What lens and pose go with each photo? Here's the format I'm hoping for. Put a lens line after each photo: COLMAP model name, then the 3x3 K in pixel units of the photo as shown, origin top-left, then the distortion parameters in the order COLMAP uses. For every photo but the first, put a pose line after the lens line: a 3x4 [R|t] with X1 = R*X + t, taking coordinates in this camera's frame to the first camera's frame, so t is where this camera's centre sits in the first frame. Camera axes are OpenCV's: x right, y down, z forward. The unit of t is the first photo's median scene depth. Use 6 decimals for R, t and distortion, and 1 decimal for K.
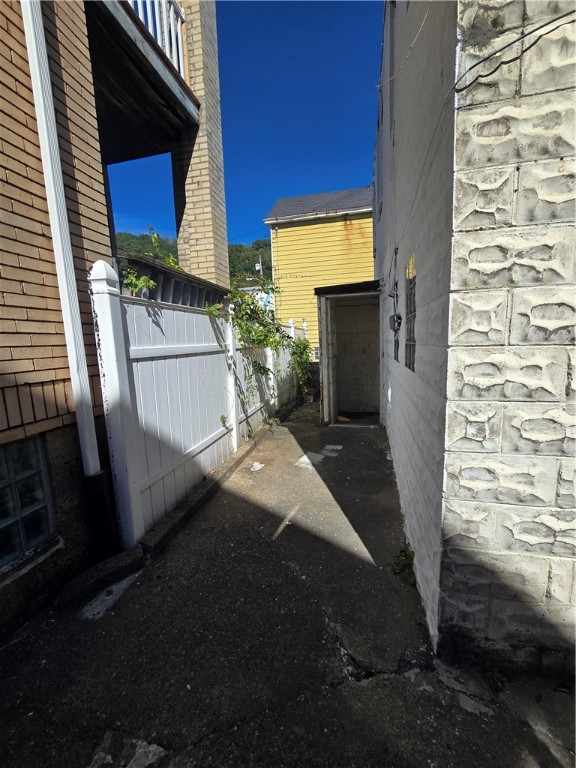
lens RADIAL K [[316.5, 0, 288.9], [0, 316.5, 385.0], [0, 0, 1]] dist [-0.006220, 0.001879]
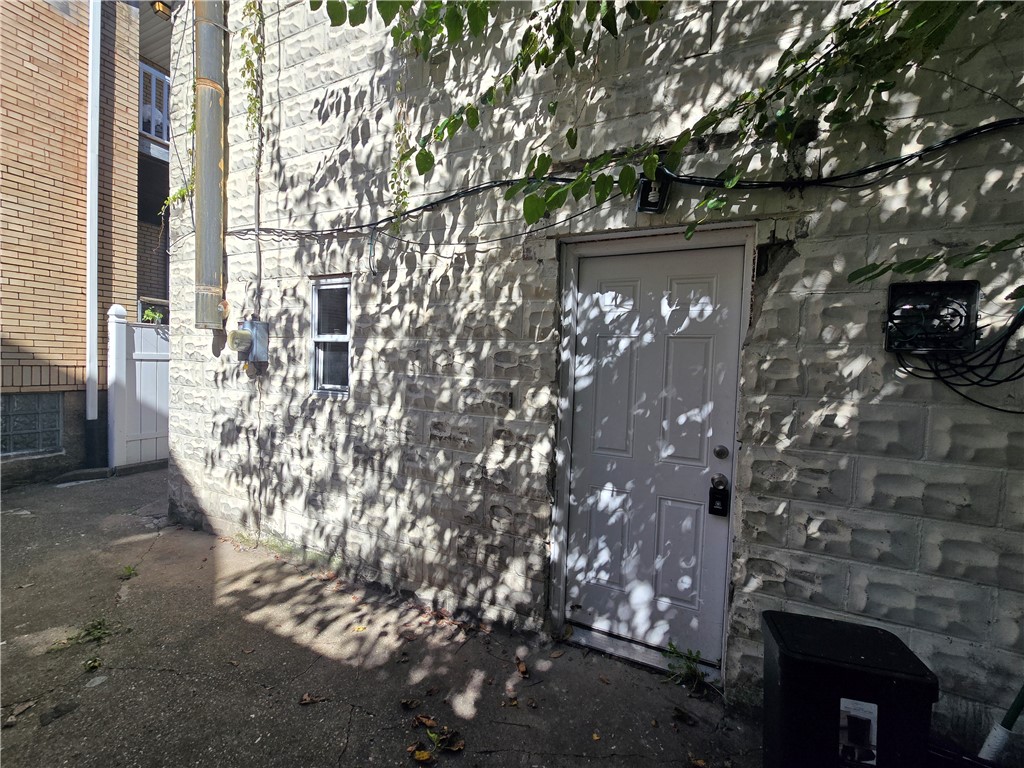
lens RADIAL K [[422.0, 0, 510.4], [0, 422.0, 381.1], [0, 0, 1]] dist [-0.006220, 0.001879]
pose [[0.973952, 0.081792, -0.211489, 2.330012], [-0.102835, 0.990575, -0.090477, 0.036210], [0.202095, 0.109869, 0.973184, -0.926262]]
